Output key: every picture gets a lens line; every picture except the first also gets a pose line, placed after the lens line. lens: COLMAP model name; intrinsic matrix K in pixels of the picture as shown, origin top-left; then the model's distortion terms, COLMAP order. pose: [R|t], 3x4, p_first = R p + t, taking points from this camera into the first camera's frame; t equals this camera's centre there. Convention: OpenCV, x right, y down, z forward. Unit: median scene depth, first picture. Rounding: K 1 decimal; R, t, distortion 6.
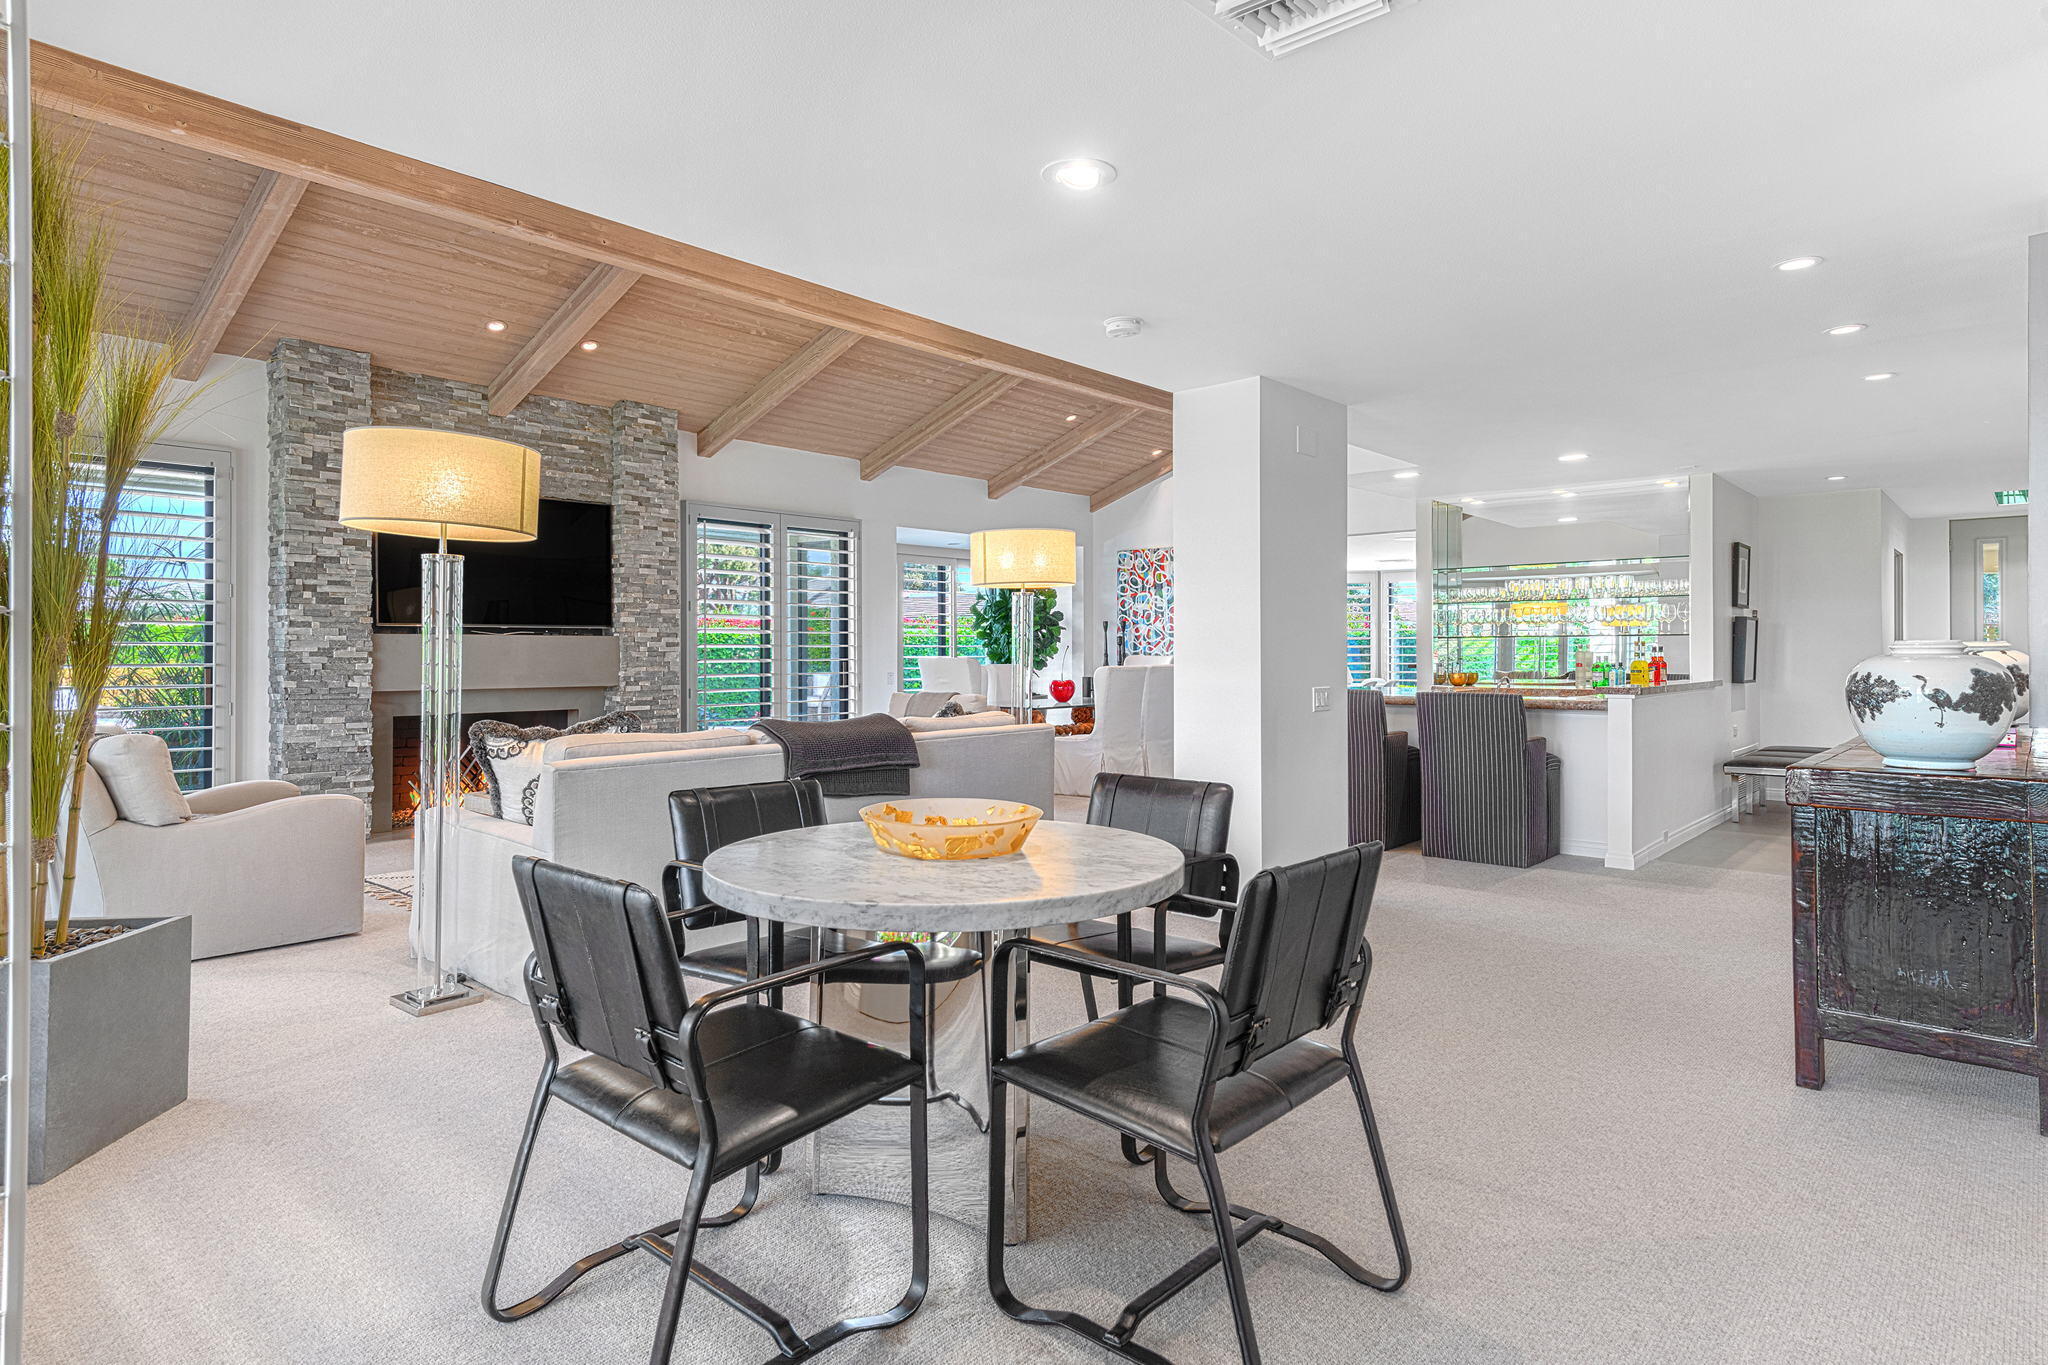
lens RADIAL K [[1134.4, 0, 1026.9], [0, 1134.4, 666.3], [0, 0, 1]] dist [-0.014465, -0.001191]
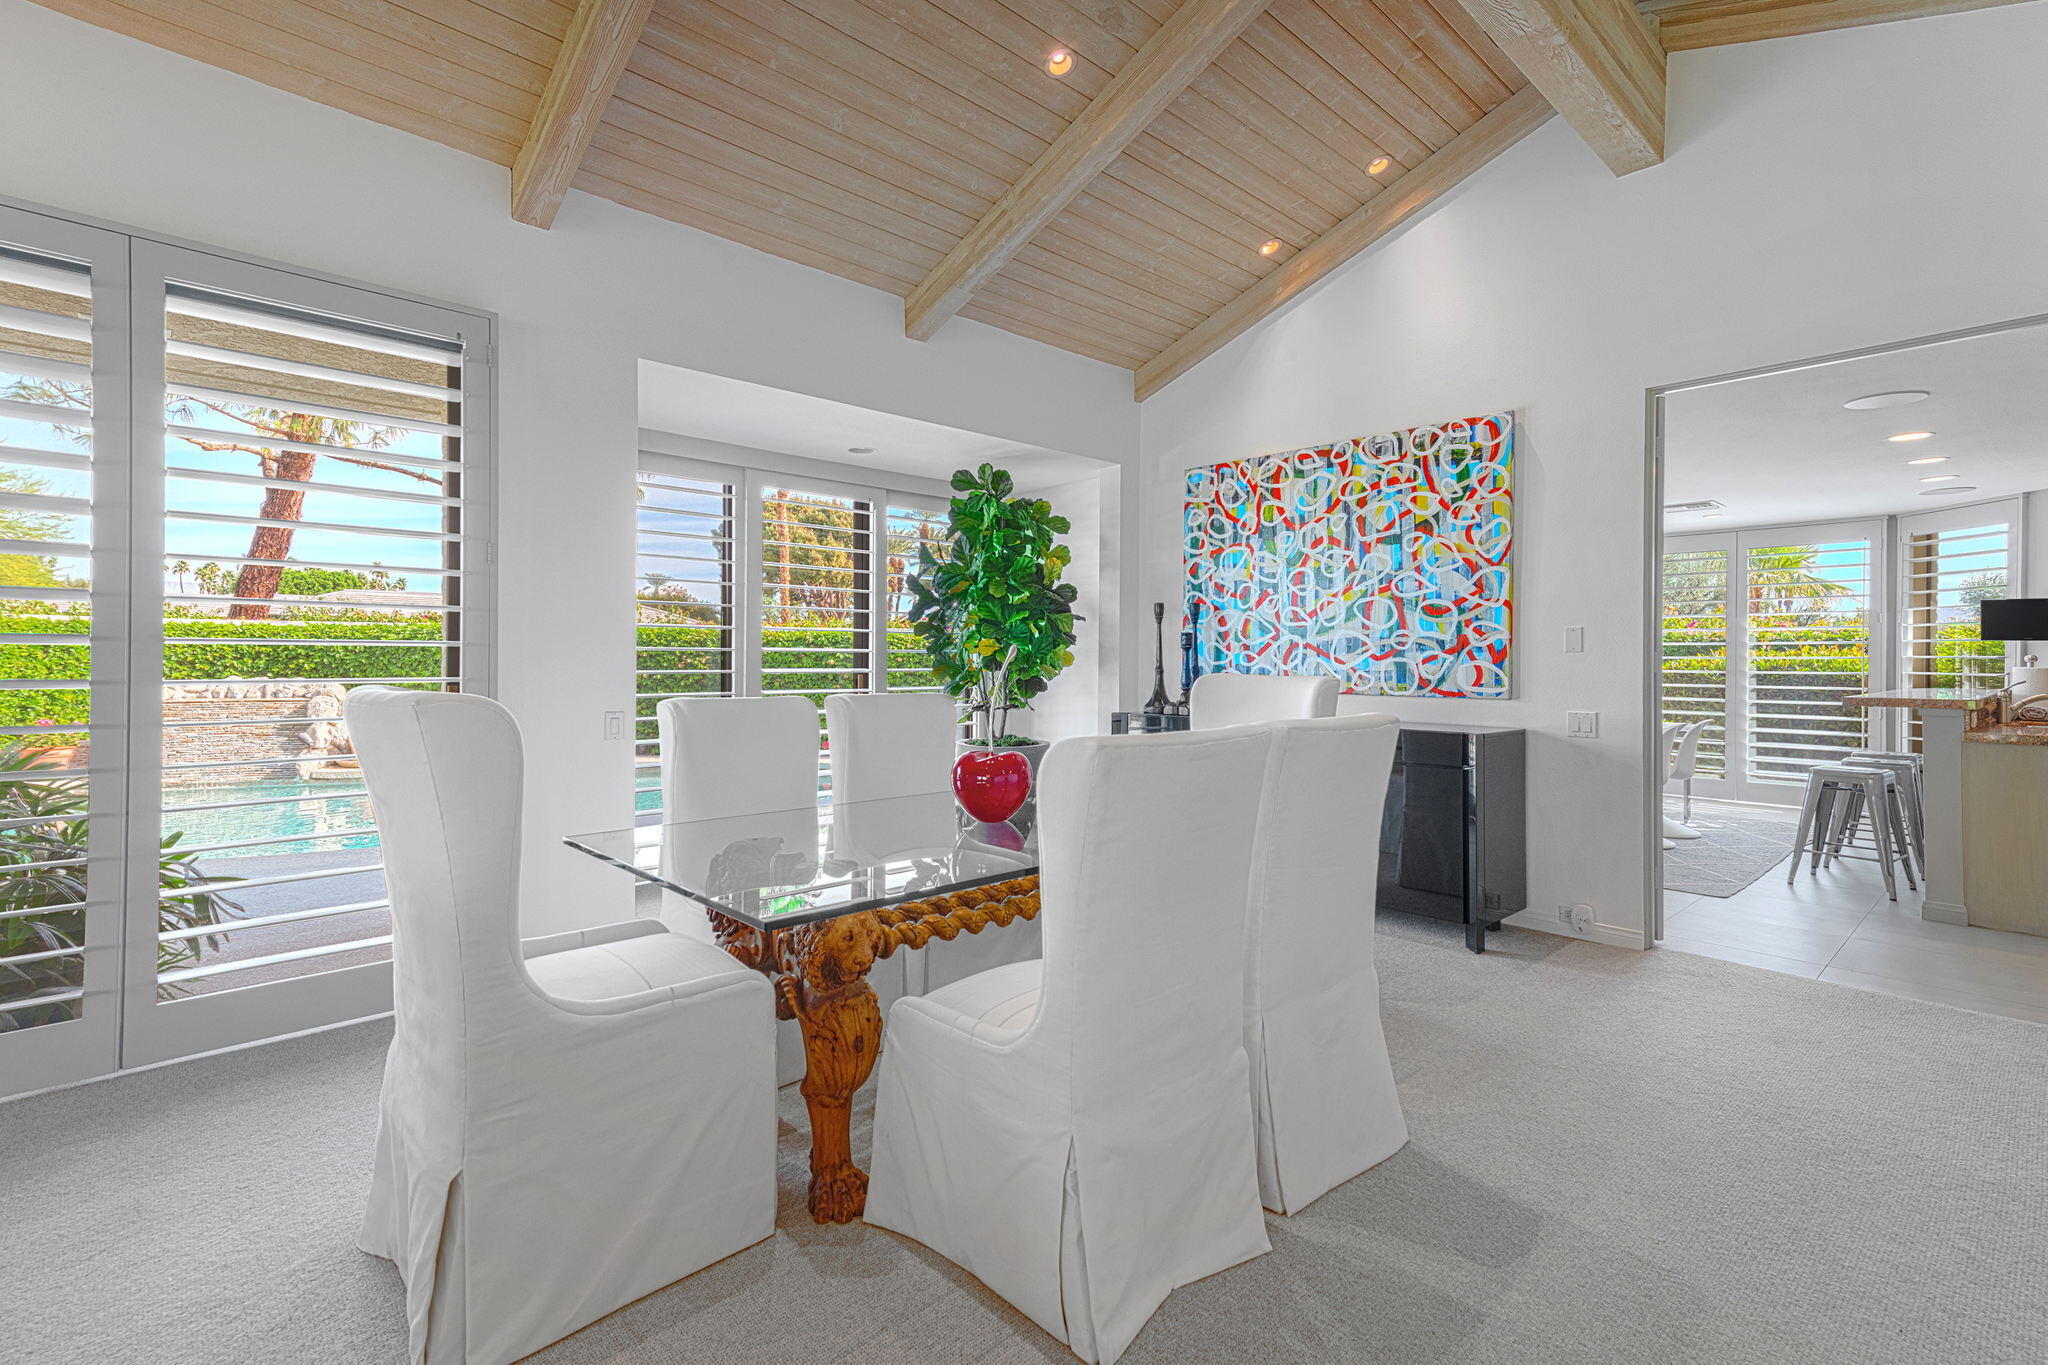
lens RADIAL K [[991.0, 0, 1012.1], [0, 991.0, 667.0], [0, 0, 1]] dist [0.013240, 0.000272]
pose [[0.994035, 0.012030, -0.108400, 0.052270], [-0.012666, 0.999906, -0.005180, -0.008020], [0.108327, 0.006522, 0.994094, 0.551426]]
